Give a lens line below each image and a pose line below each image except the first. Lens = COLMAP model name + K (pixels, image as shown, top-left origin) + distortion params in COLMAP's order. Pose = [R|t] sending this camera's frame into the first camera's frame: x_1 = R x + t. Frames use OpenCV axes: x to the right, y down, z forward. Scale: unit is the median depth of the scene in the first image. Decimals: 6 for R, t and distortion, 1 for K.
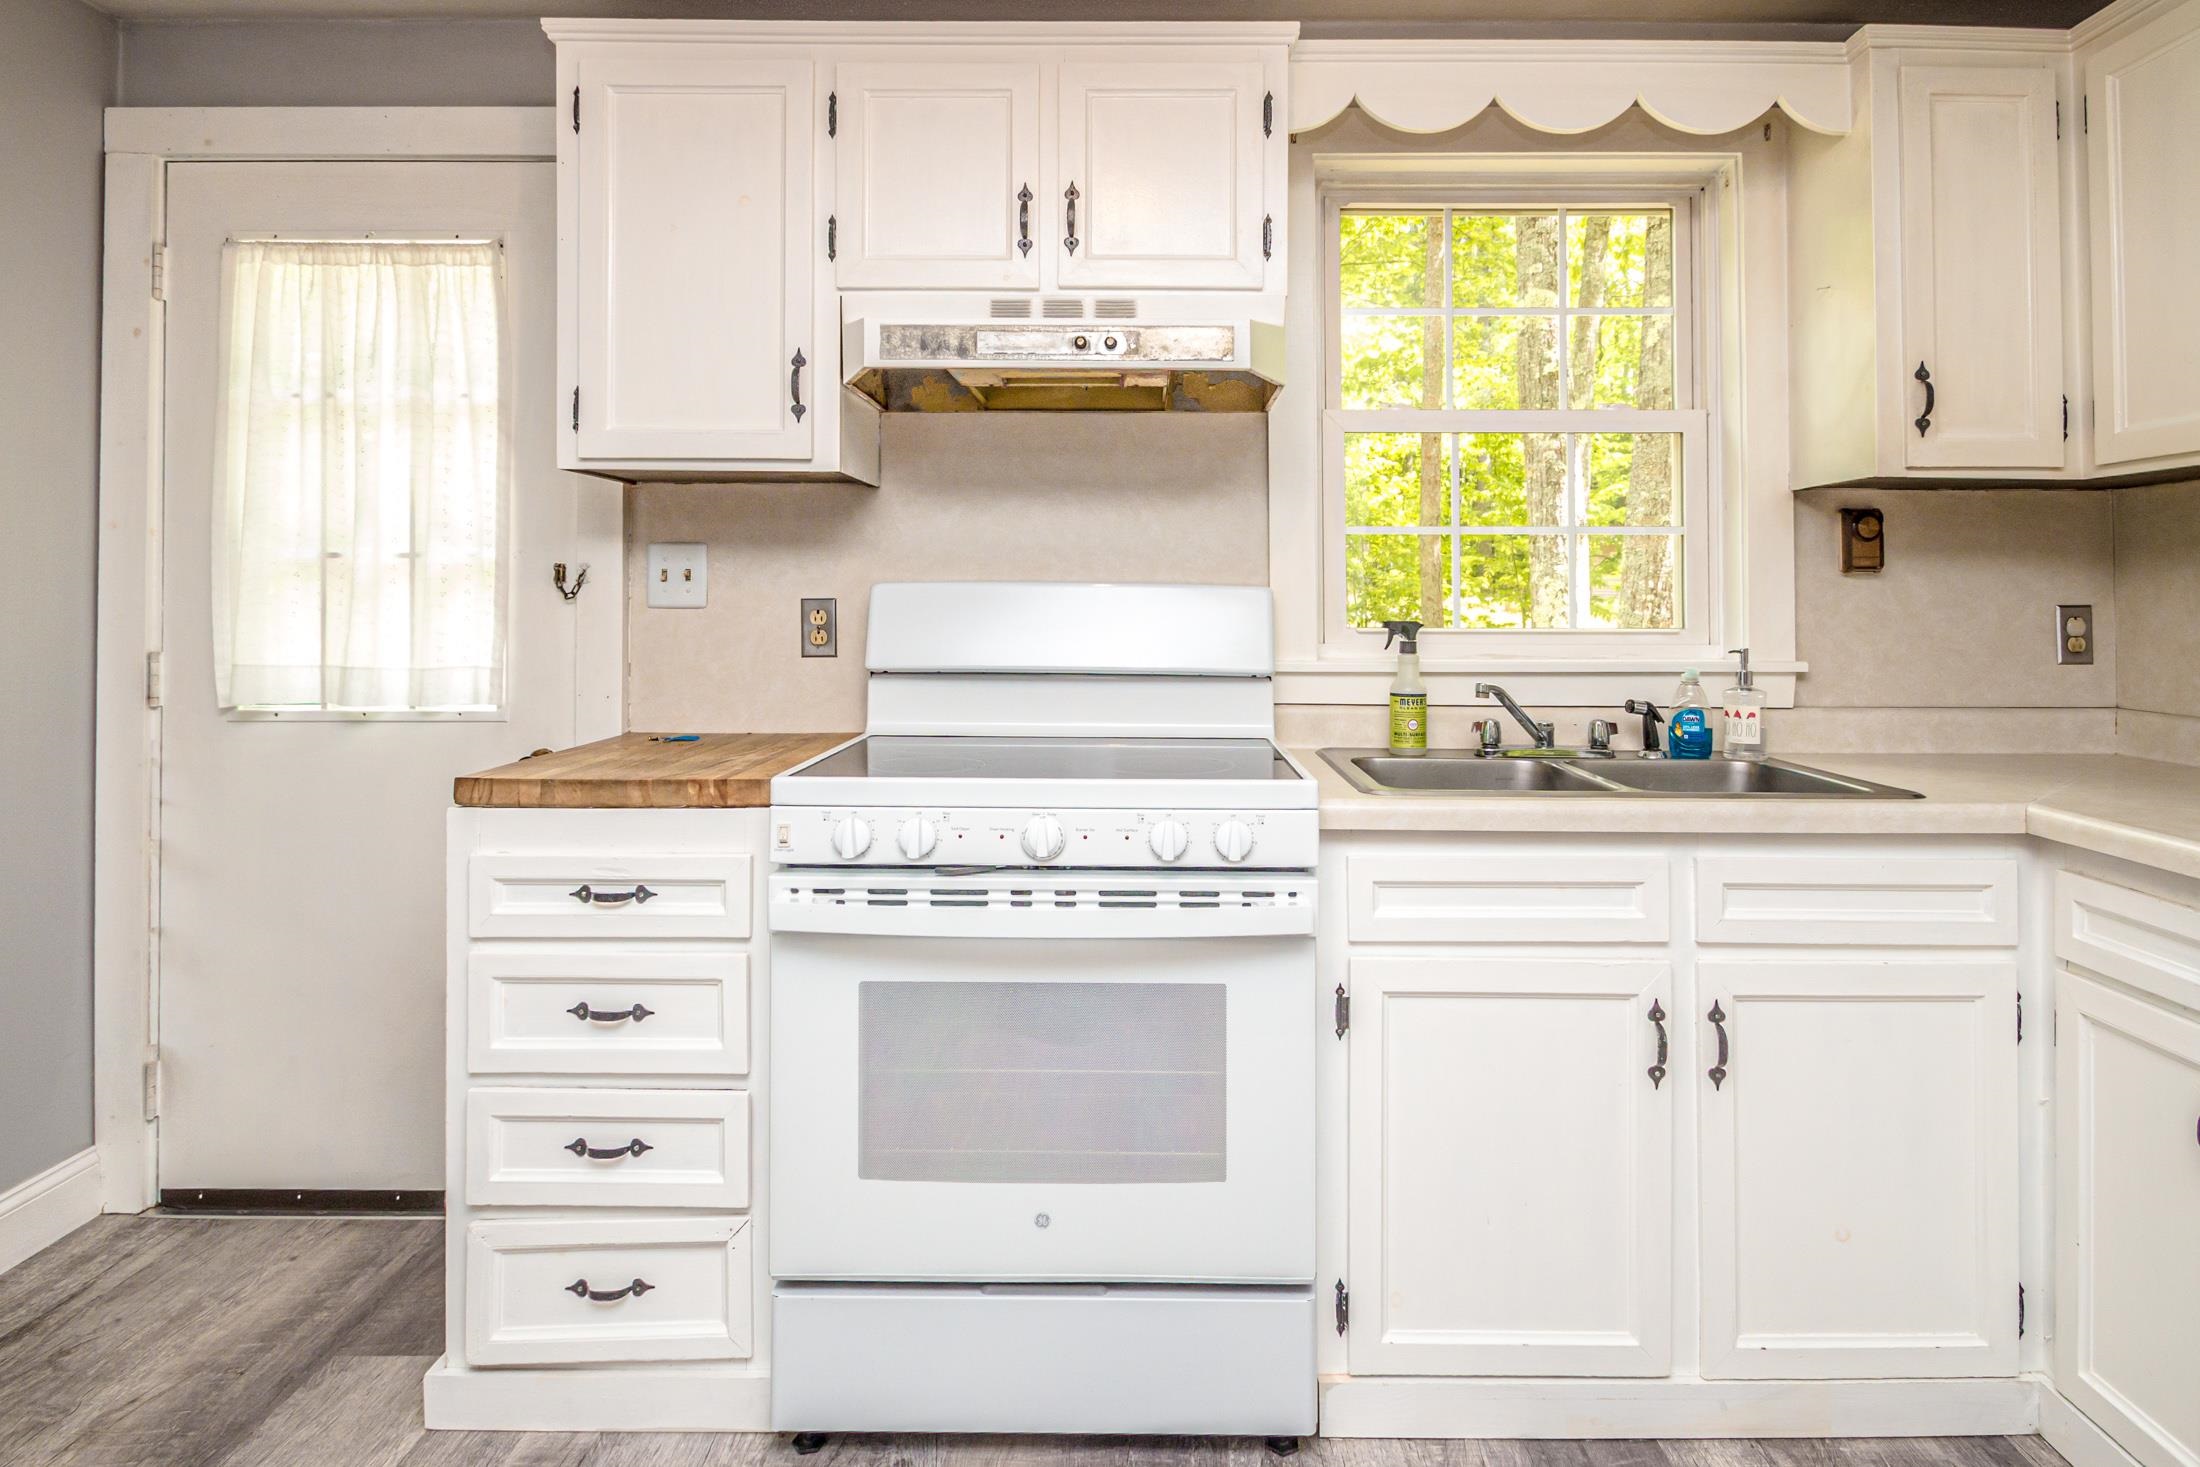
lens RADIAL K [[1256.7, 0, 1146.9], [0, 1256.7, 573.8], [0, 0, 1]] dist [0.000833, 0.001640]
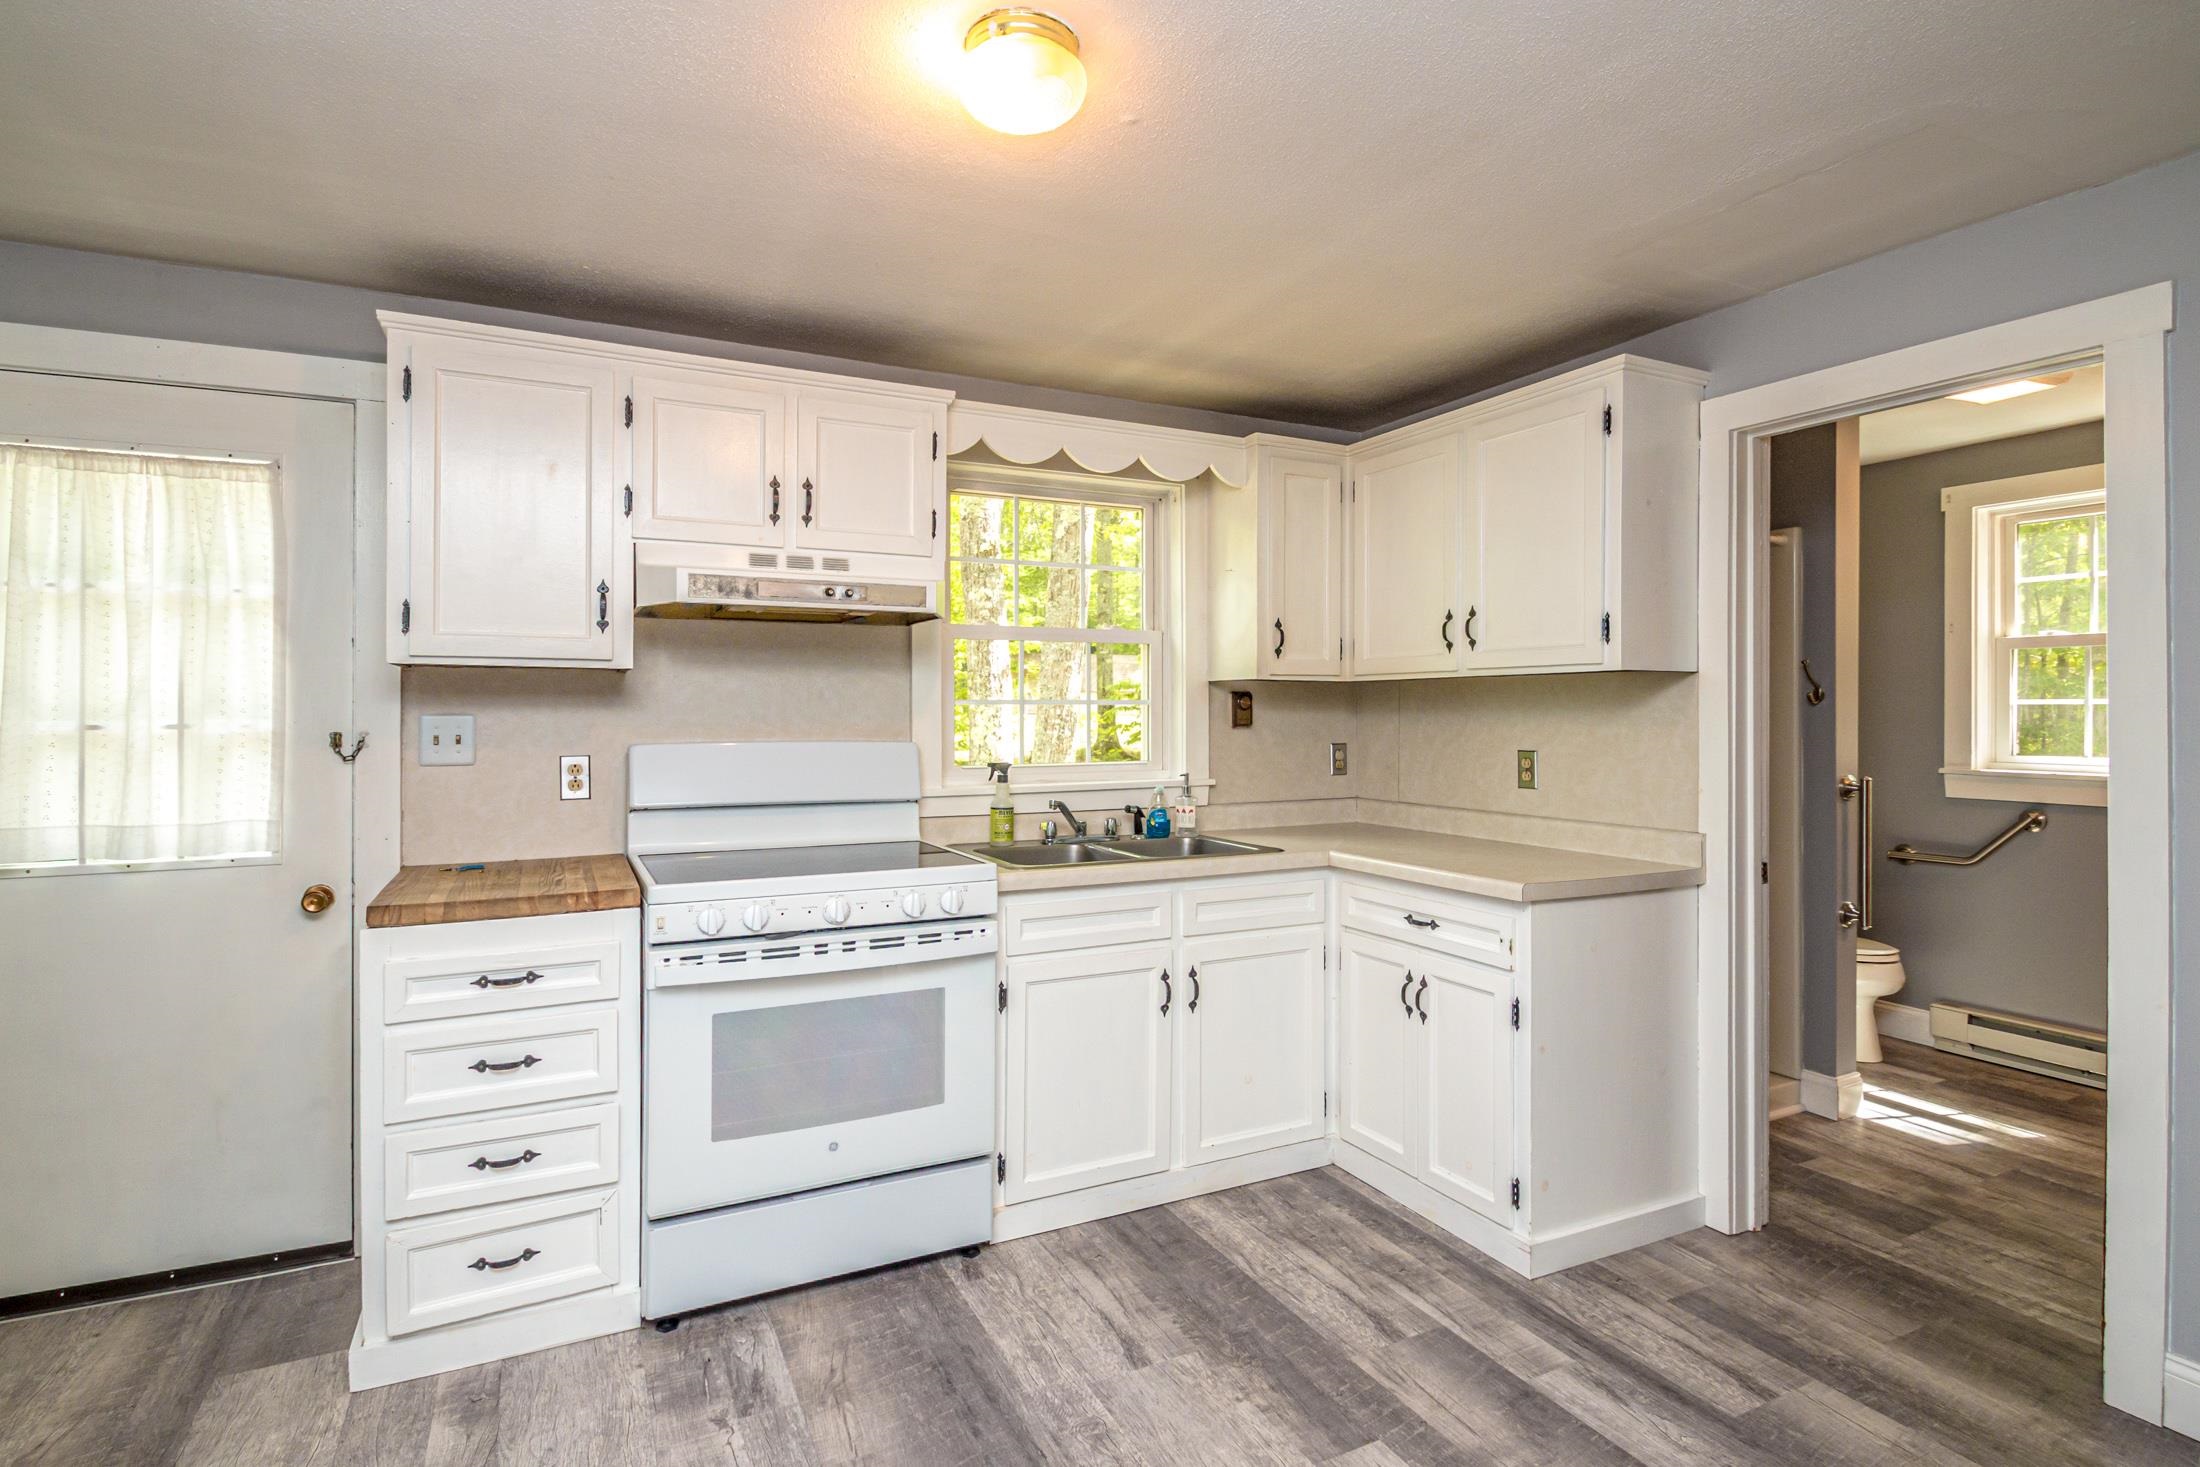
lens RADIAL K [[1050.1, 0, 1100.0], [0, 1050.1, 733.5], [0, 0, 1]] dist [0.000285, -0.000983]
pose [[0.902064, -0.015394, 0.431328, -0.284420], [-0.000240, 0.999346, 0.036167, -0.052285], [-0.431603, -0.032728, 0.901470, -0.282200]]
